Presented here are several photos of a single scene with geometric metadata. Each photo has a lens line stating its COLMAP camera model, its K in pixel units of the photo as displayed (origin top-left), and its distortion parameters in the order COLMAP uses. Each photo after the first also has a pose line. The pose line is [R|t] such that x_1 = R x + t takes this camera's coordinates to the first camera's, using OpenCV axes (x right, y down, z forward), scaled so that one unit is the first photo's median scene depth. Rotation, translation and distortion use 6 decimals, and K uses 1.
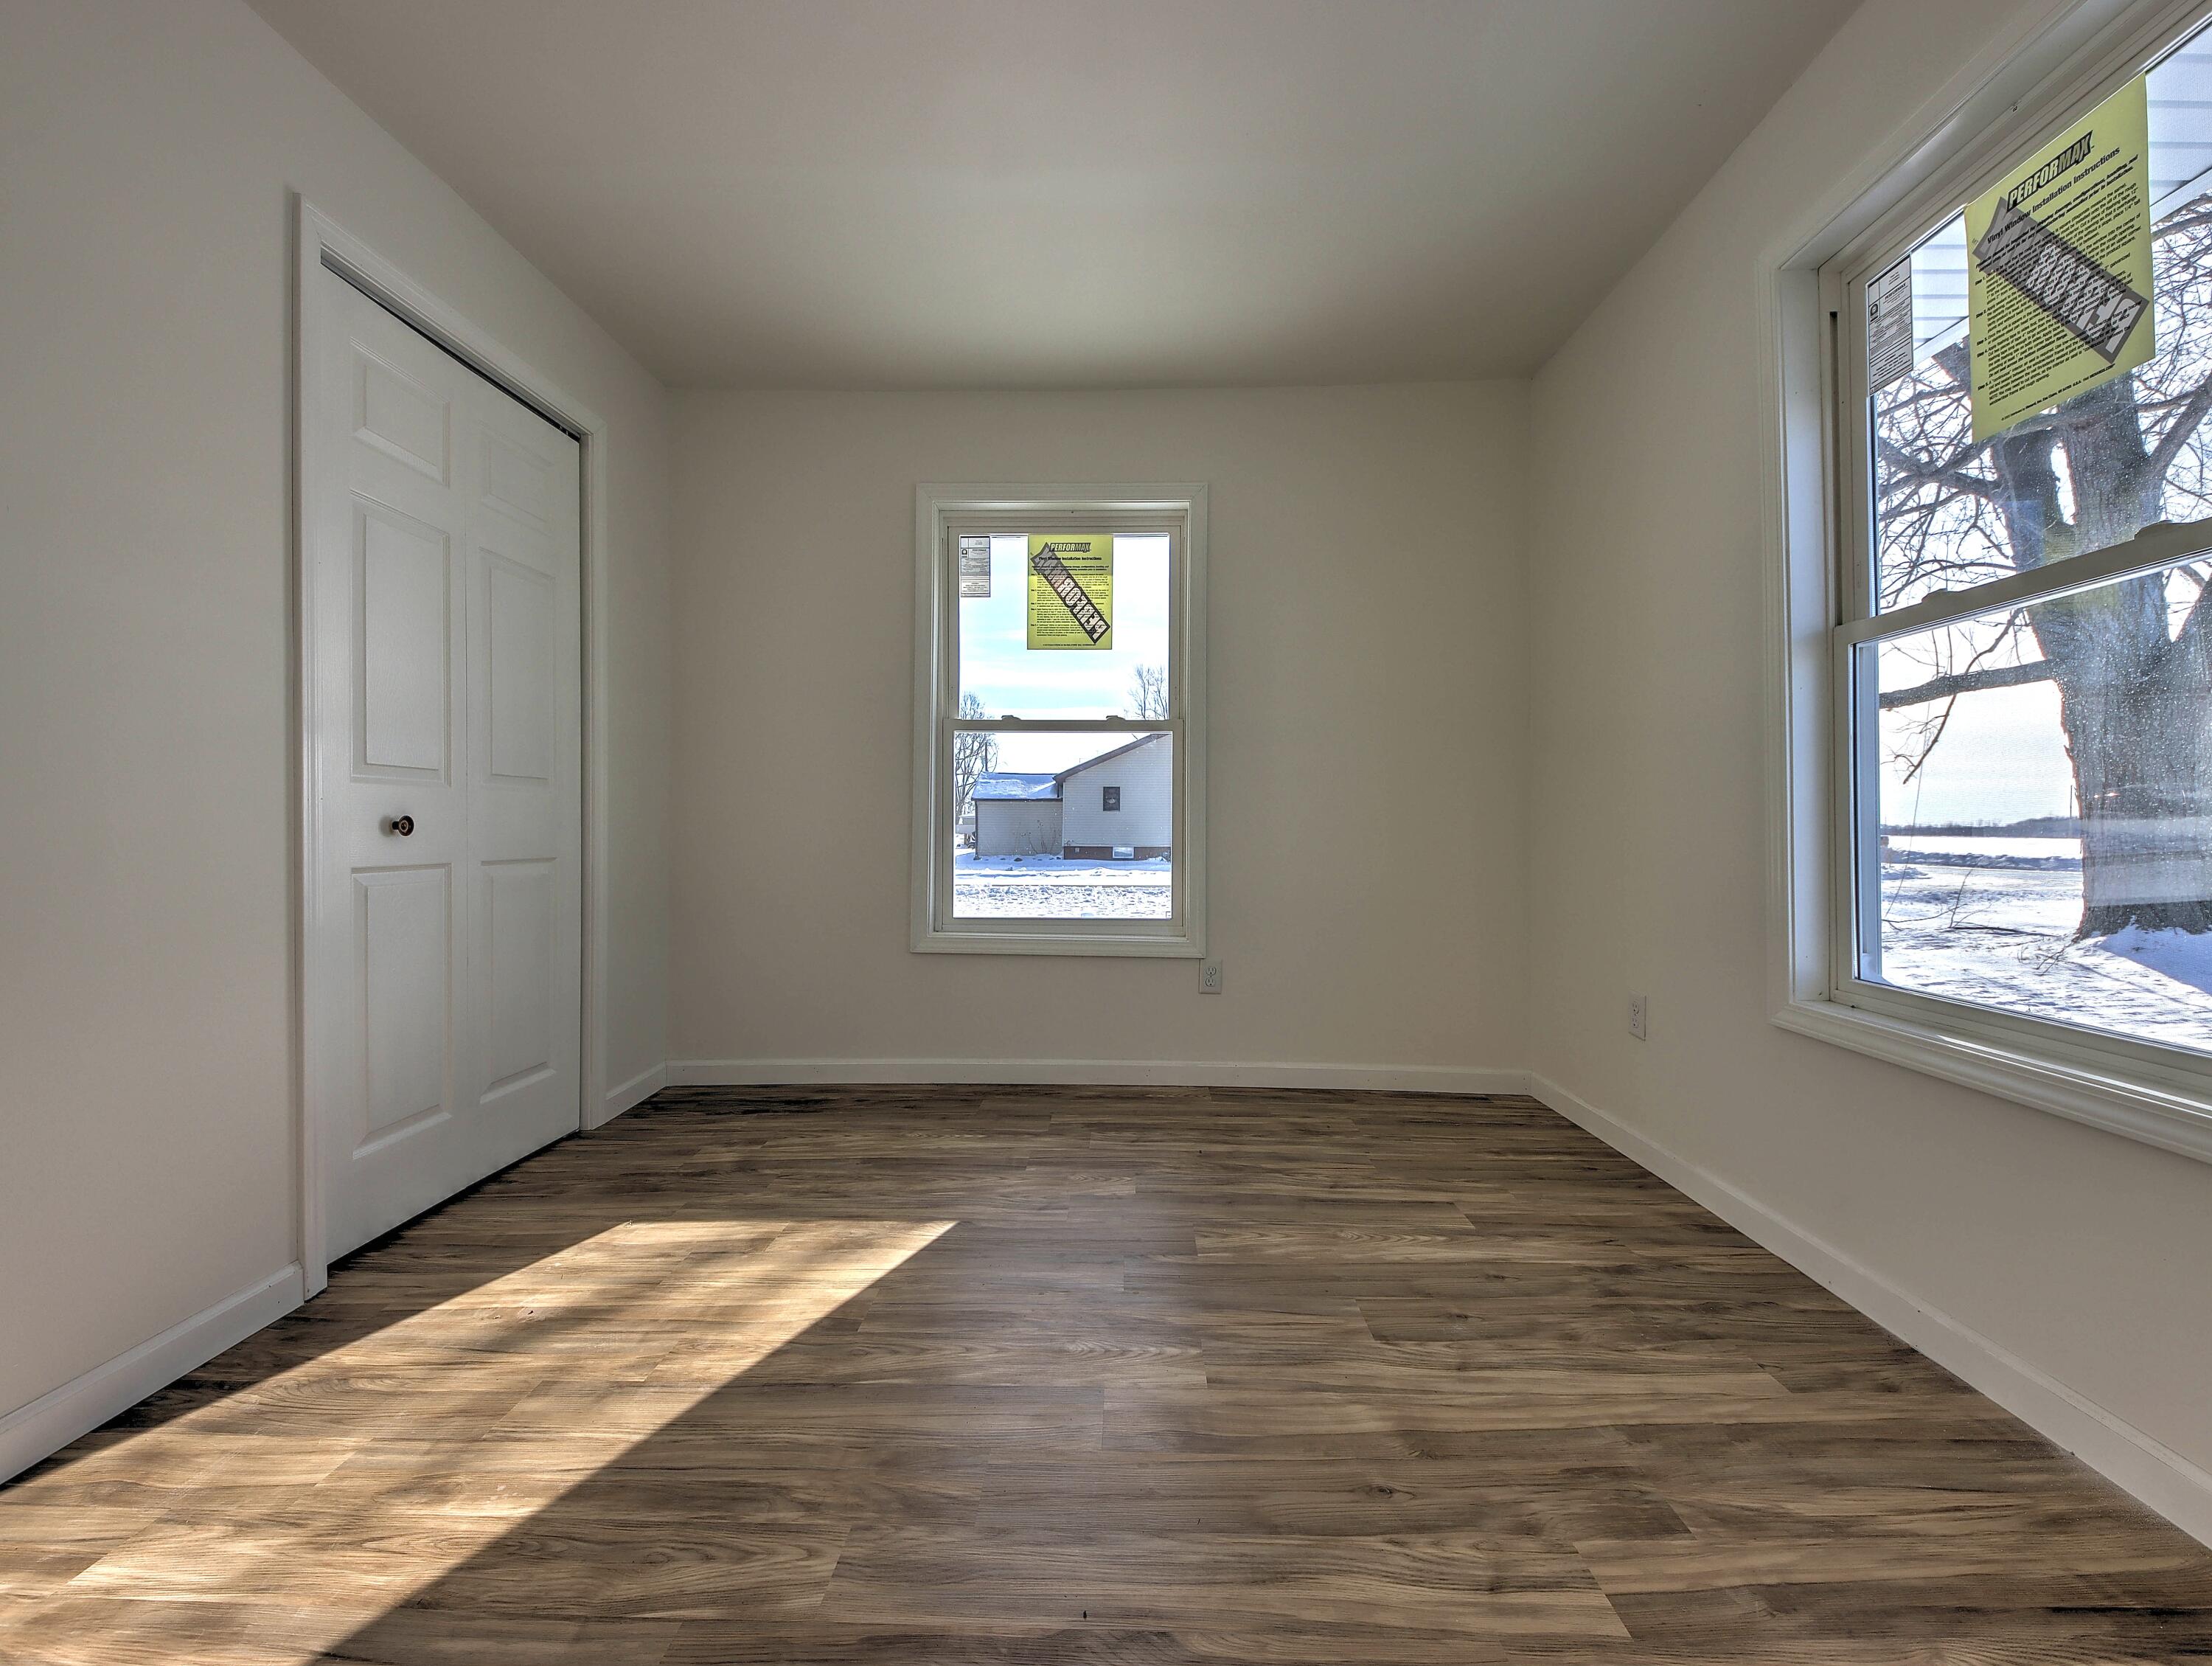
lens RADIAL K [[985.0, 0, 1105.6], [0, 985.0, 821.8], [0, 0, 1]] dist [0.003199, -0.000418]
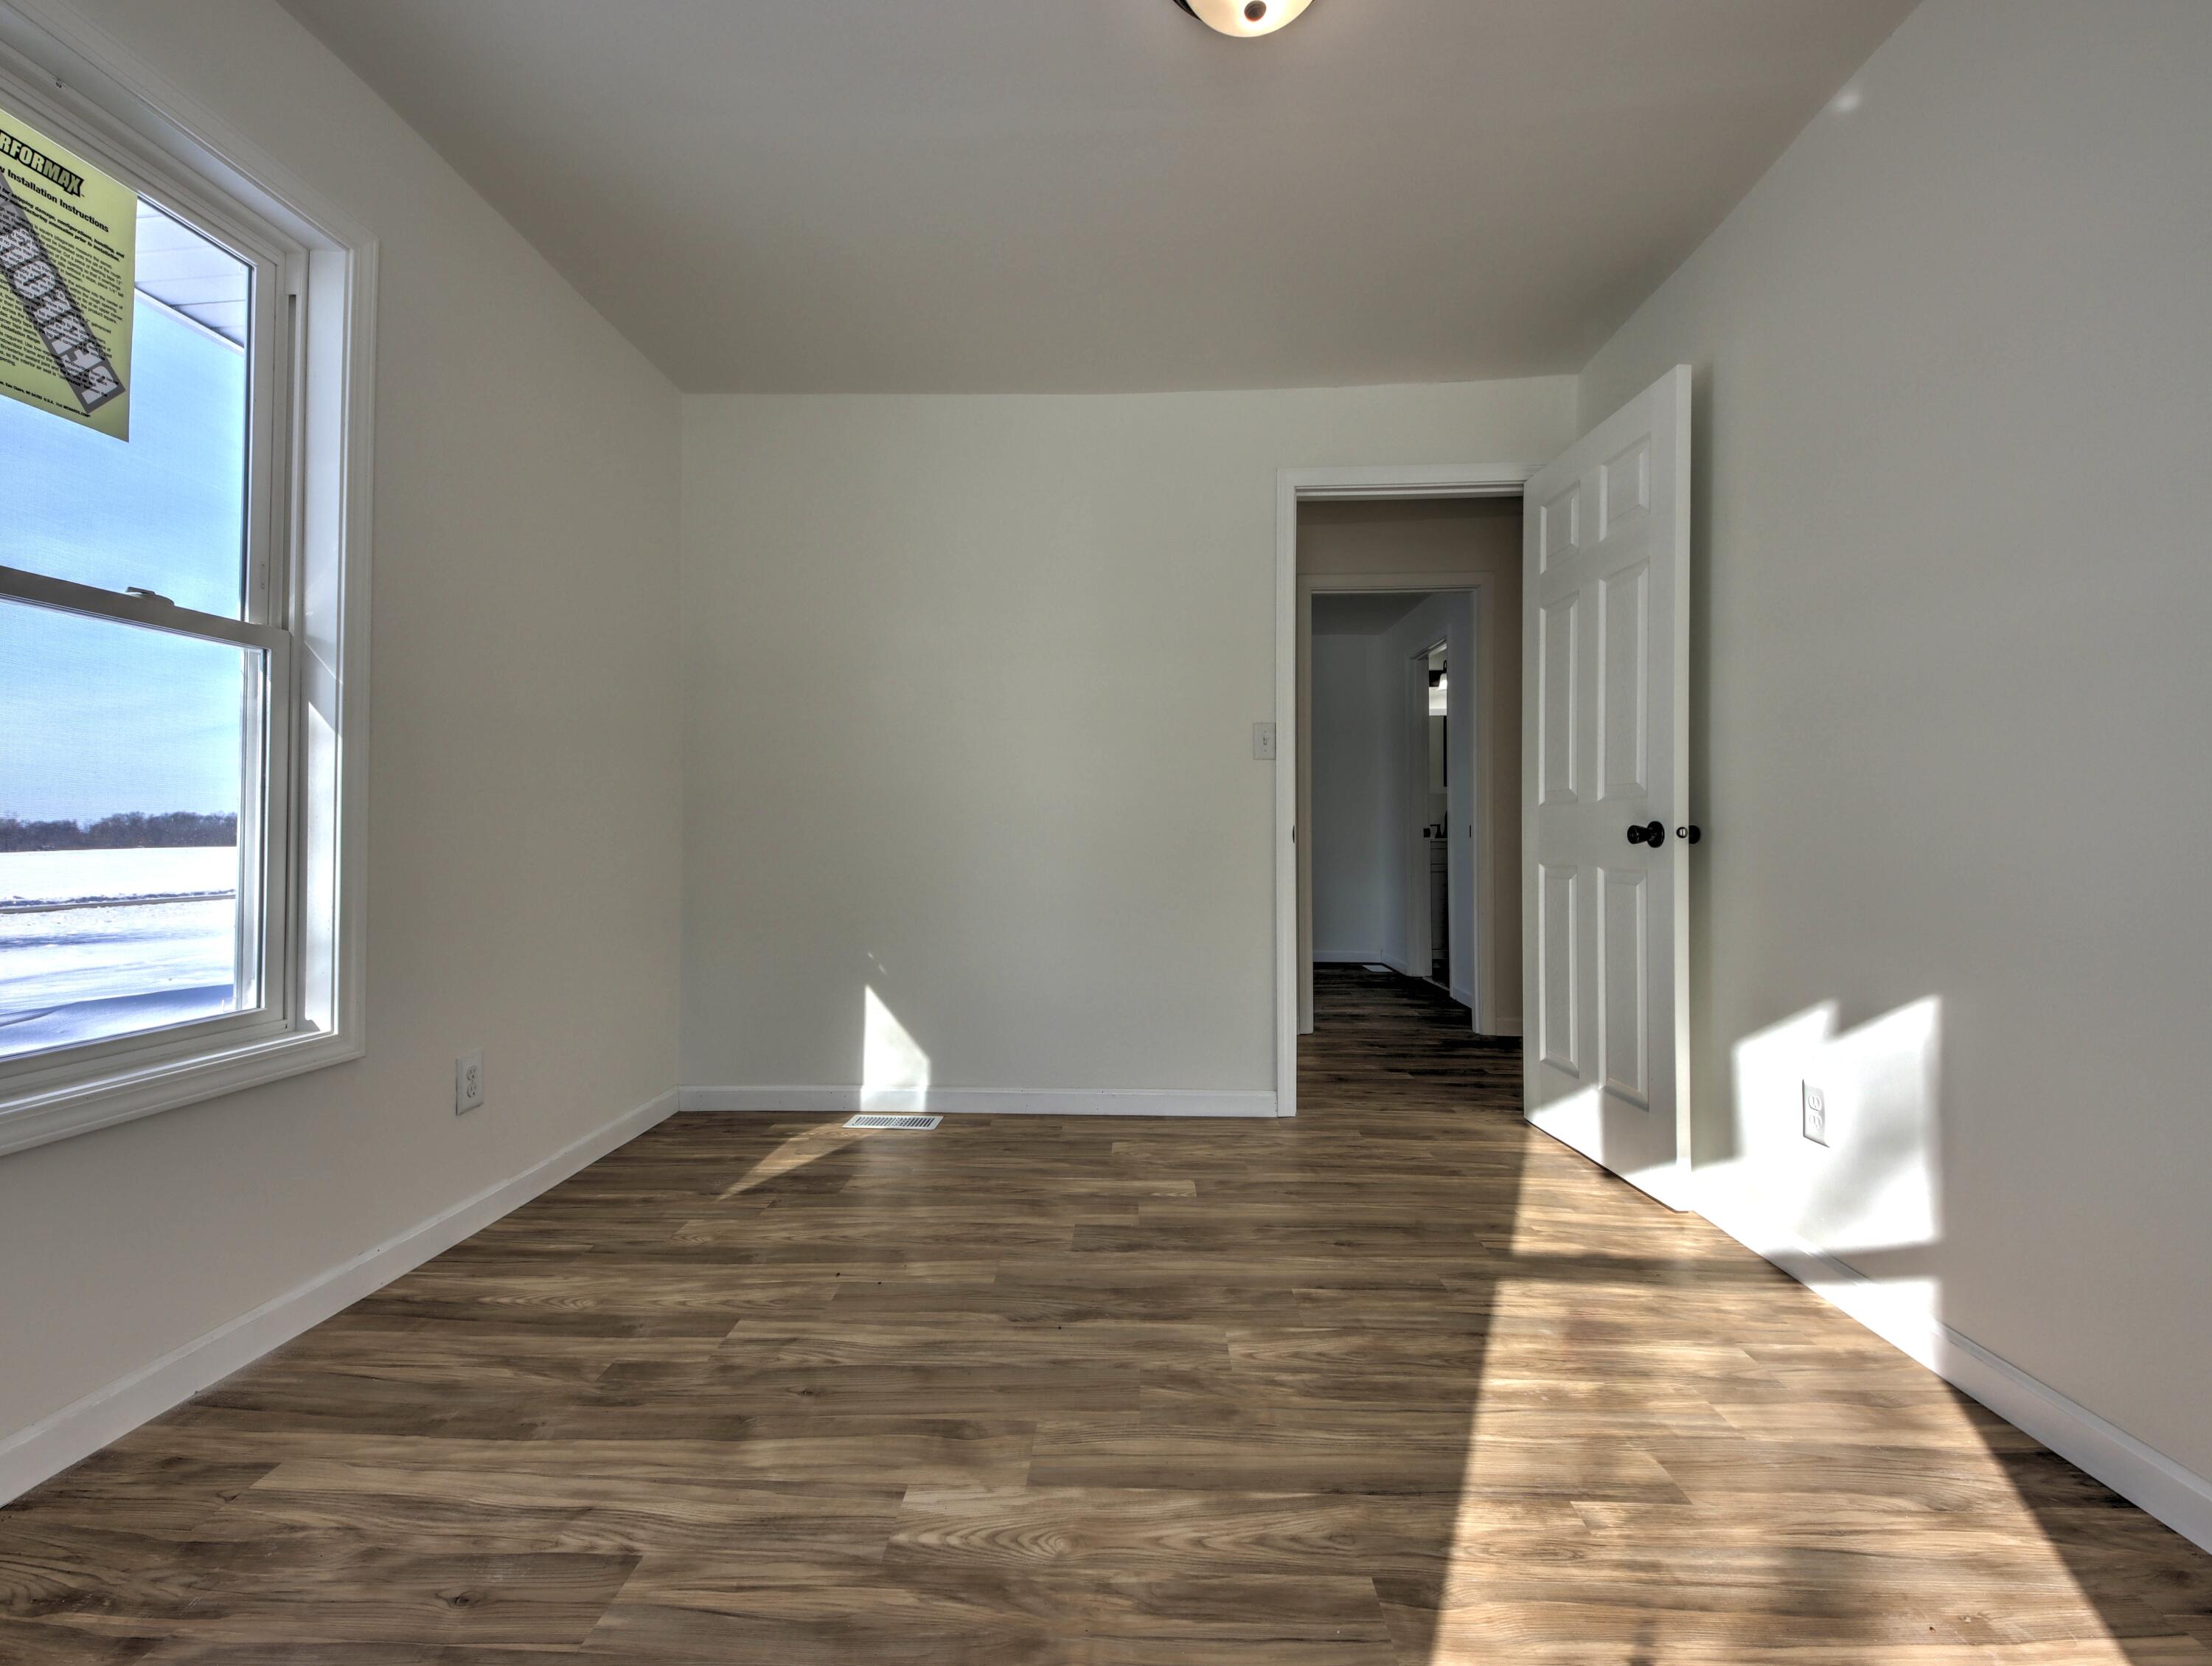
lens RADIAL K [[985.0, 0, 1115.0], [0, 985.0, 832.4], [0, 0, 1]] dist [0.003199, -0.000418]
pose [[-0.999997, 0.002293, -0.000304, -0.086543], [0.002296, 0.999926, -0.011927, 0.003695], [0.000276, -0.011927, -0.999929, 2.011075]]
